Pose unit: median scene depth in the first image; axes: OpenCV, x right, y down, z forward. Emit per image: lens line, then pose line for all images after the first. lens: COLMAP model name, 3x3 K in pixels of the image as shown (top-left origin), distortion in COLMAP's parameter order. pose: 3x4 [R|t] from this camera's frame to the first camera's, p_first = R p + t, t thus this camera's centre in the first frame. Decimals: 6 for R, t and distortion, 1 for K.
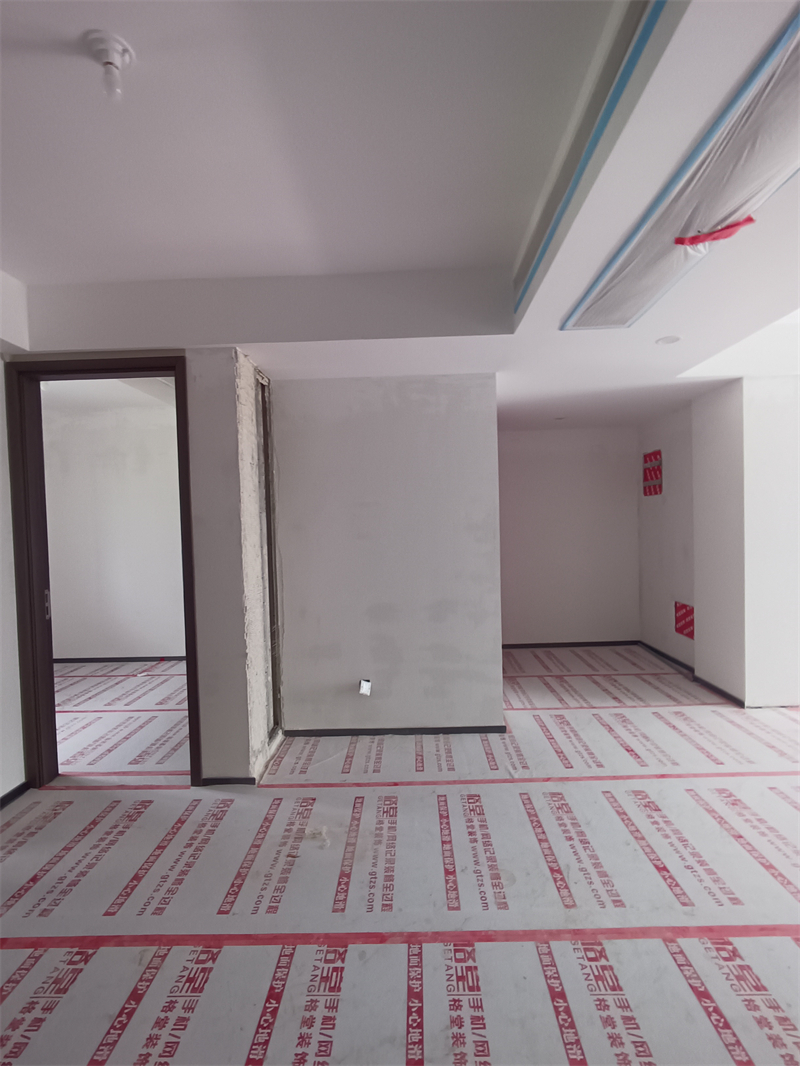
lens RADIAL K [[489.8, 0, 405.5], [0, 489.8, 538.1], [0, 0, 1]] dist [-0.010745, 0.006101]
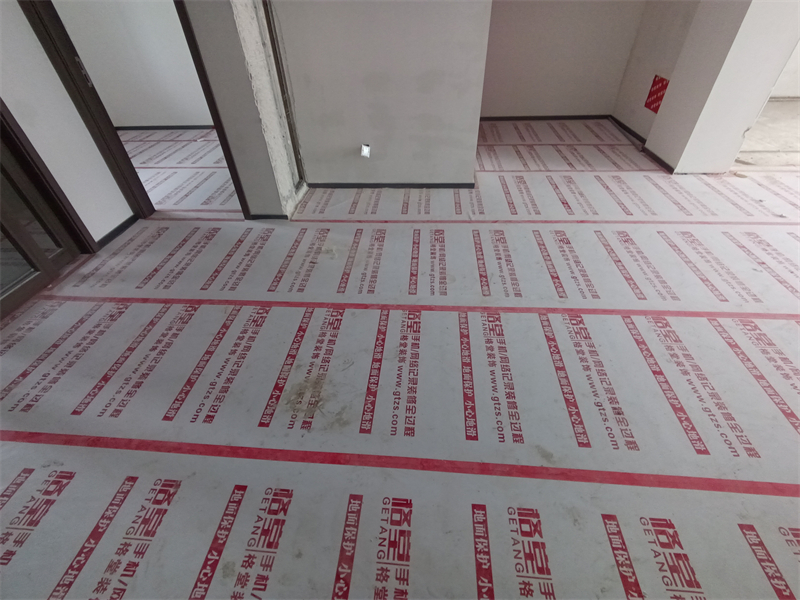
lens RADIAL K [[367.6, 0, 397.0], [0, 367.6, 303.7], [0, 0, 1]] dist [-0.010745, 0.006101]
pose [[0.997982, 0.036745, -0.051786, 0.074247], [0.004042, 0.777139, 0.629317, 0.020410], [0.063369, -0.628256, 0.775422, 0.031515]]
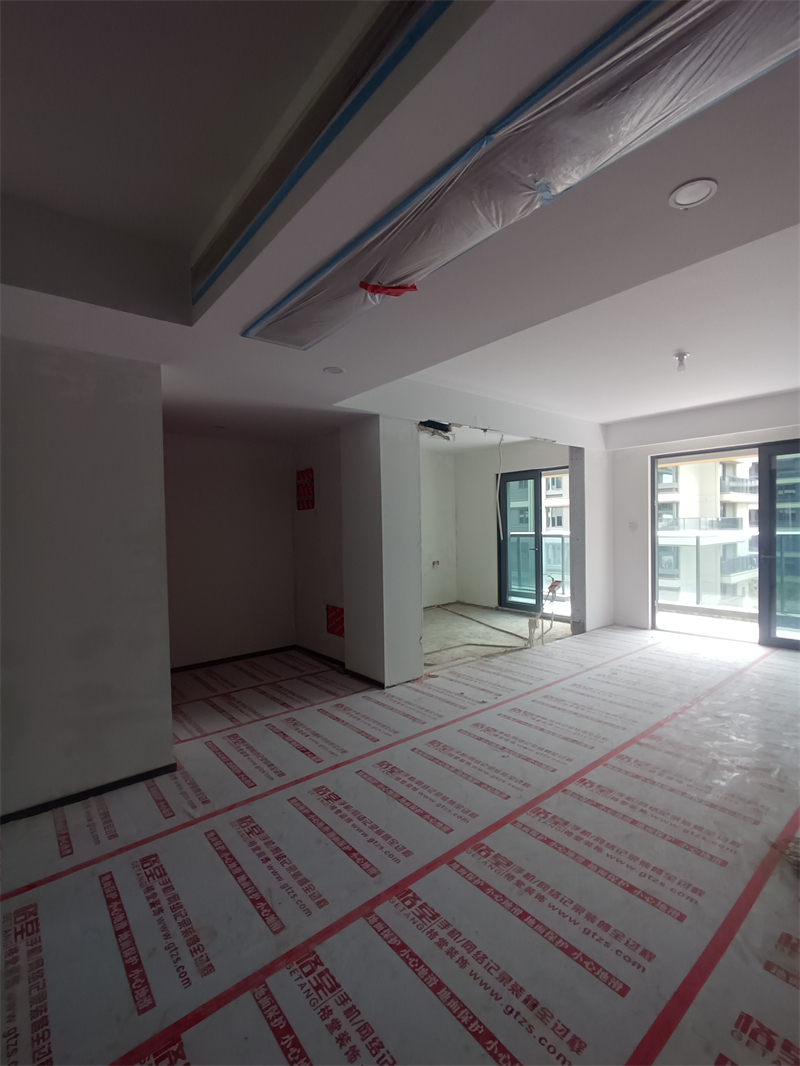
lens RADIAL K [[489.8, 0, 405.5], [0, 489.8, 538.1], [0, 0, 1]] dist [-0.010745, 0.006101]
pose [[0.761078, -0.003904, 0.648648, -0.063004], [0.019741, 0.999658, -0.017146, -0.000824], [-0.648359, 0.025854, 0.760895, 0.054062]]
